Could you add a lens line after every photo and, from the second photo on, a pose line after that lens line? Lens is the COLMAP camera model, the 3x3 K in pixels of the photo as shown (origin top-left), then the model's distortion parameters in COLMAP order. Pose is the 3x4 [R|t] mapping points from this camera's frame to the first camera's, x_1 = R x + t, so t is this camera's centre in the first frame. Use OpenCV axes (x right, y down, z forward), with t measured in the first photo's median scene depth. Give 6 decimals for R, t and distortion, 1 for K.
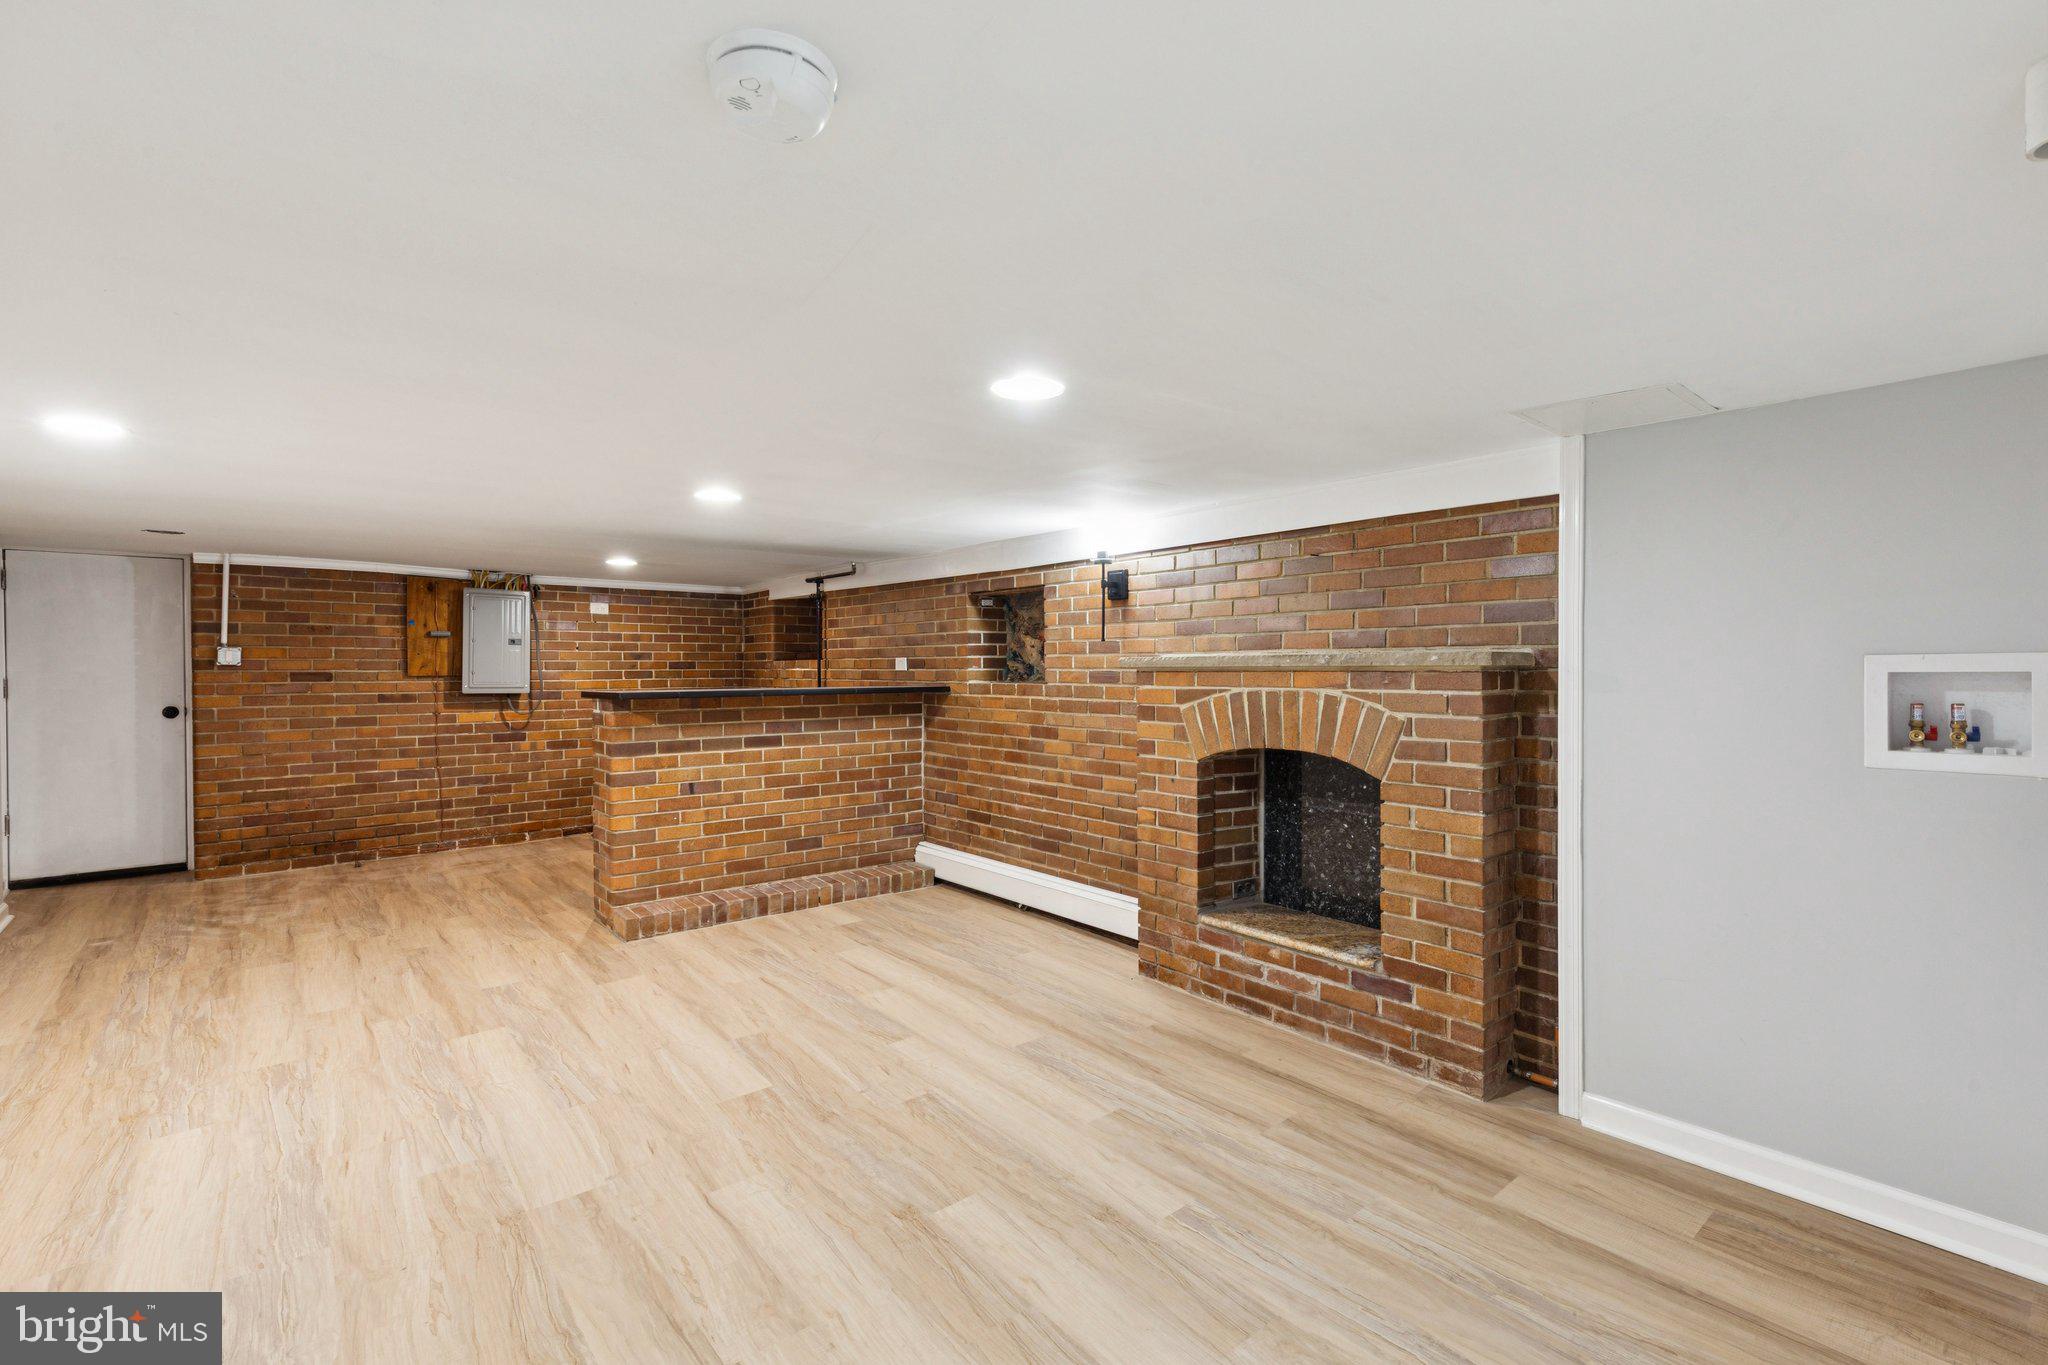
lens RADIAL K [[927.5, 0, 1026.3], [0, 927.5, 672.6], [0, 0, 1]] dist [0.011031, -0.004461]
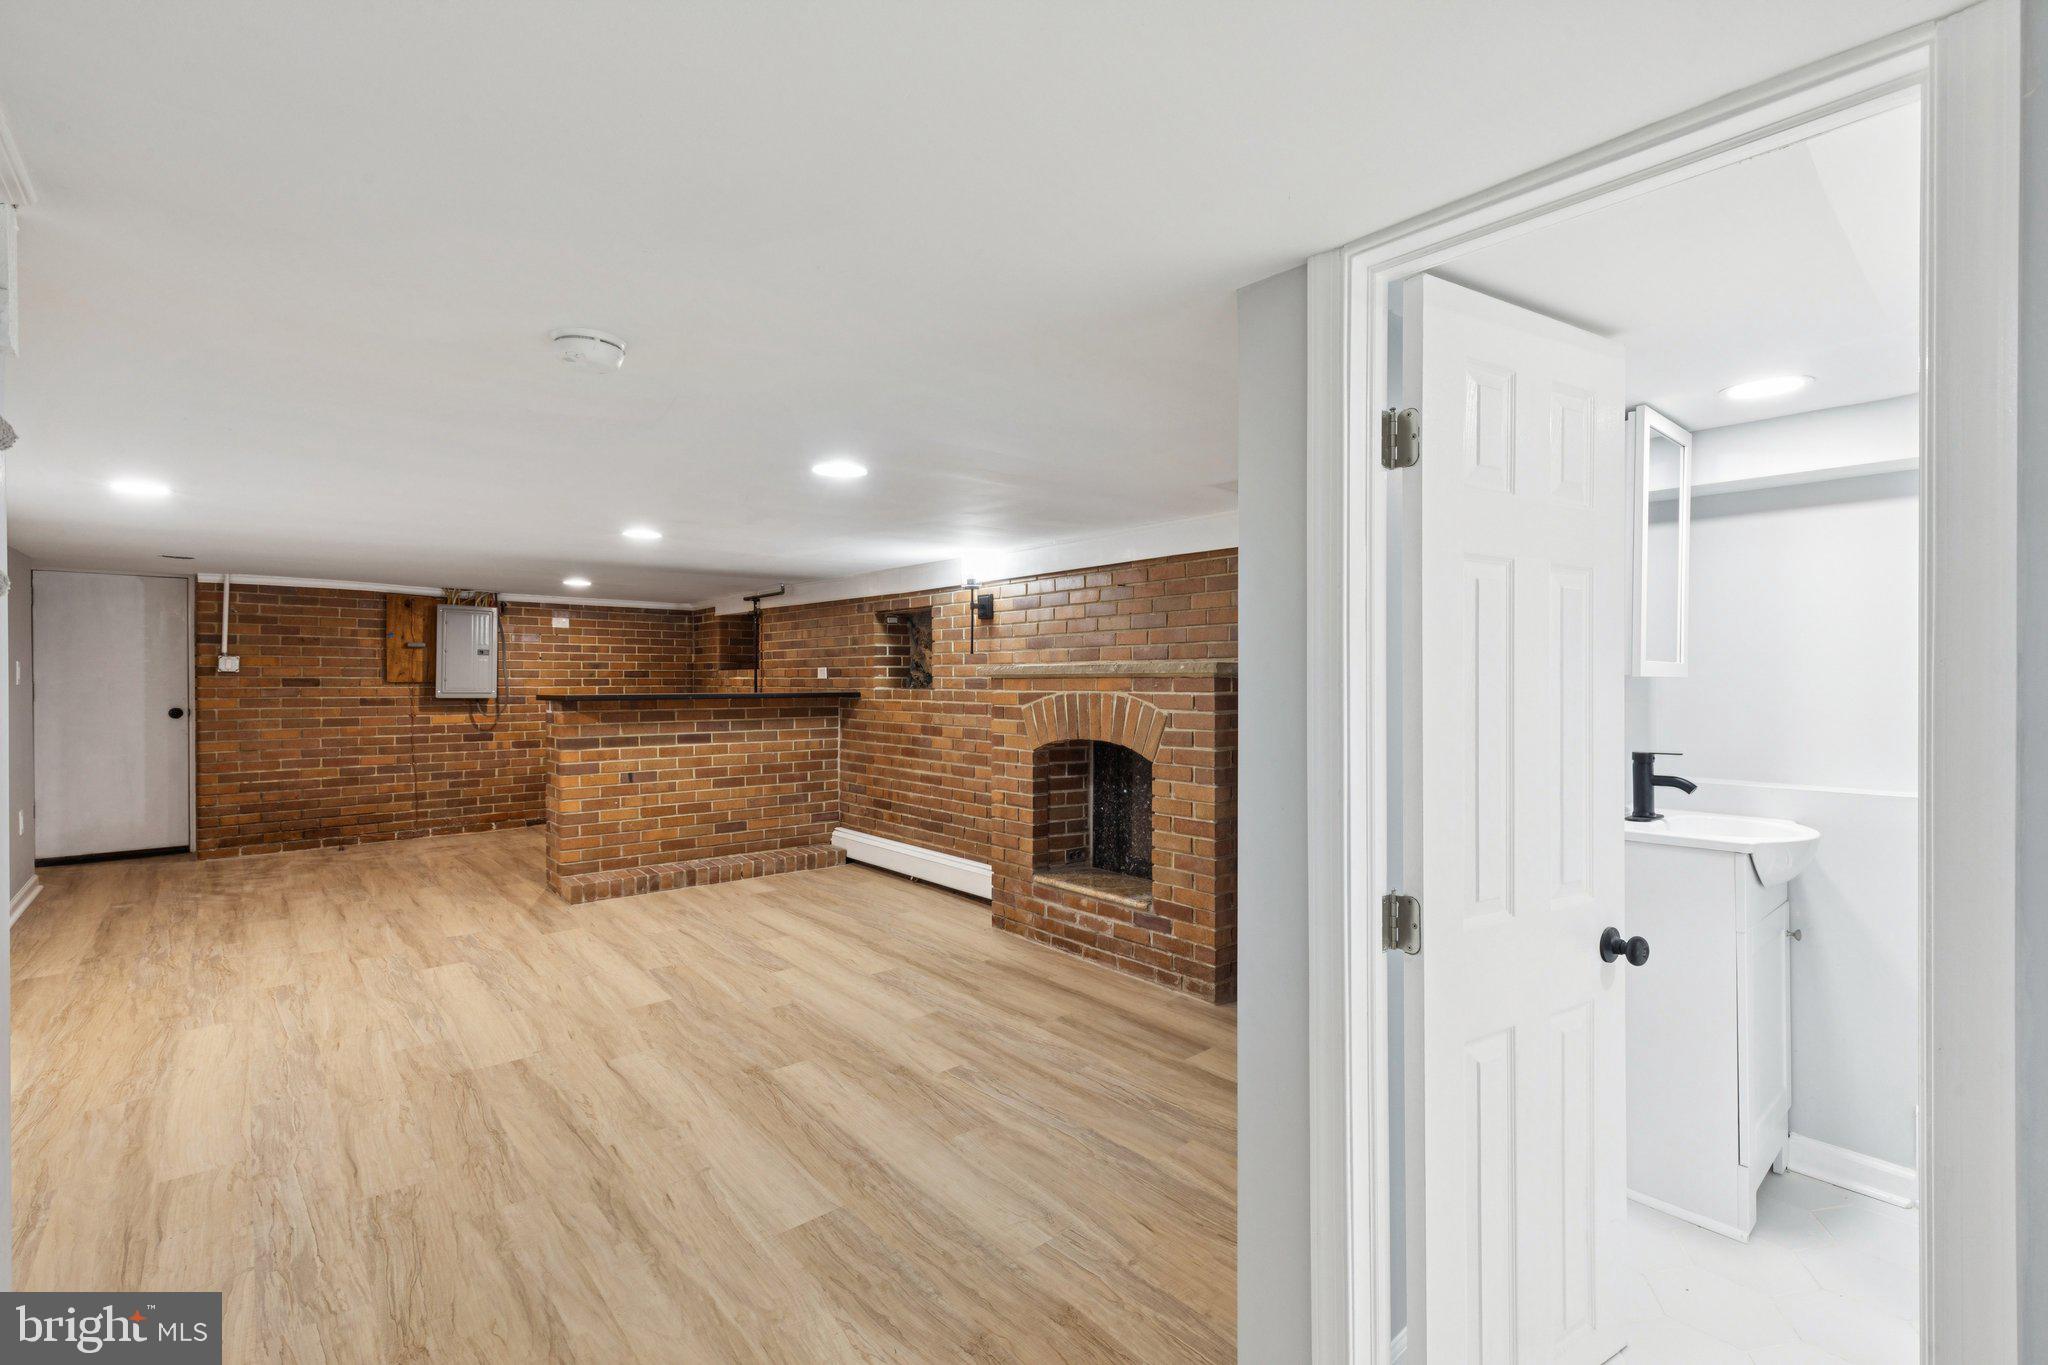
lens RADIAL K [[927.5, 0, 1026.3], [0, 927.5, 672.6], [0, 0, 1]] dist [0.011031, -0.004461]
pose [[0.999872, 0.003237, 0.015673, 0.139030], [-0.003026, 0.999905, -0.013477, 0.007075], [-0.015715, 0.013428, 0.999786, -0.212528]]
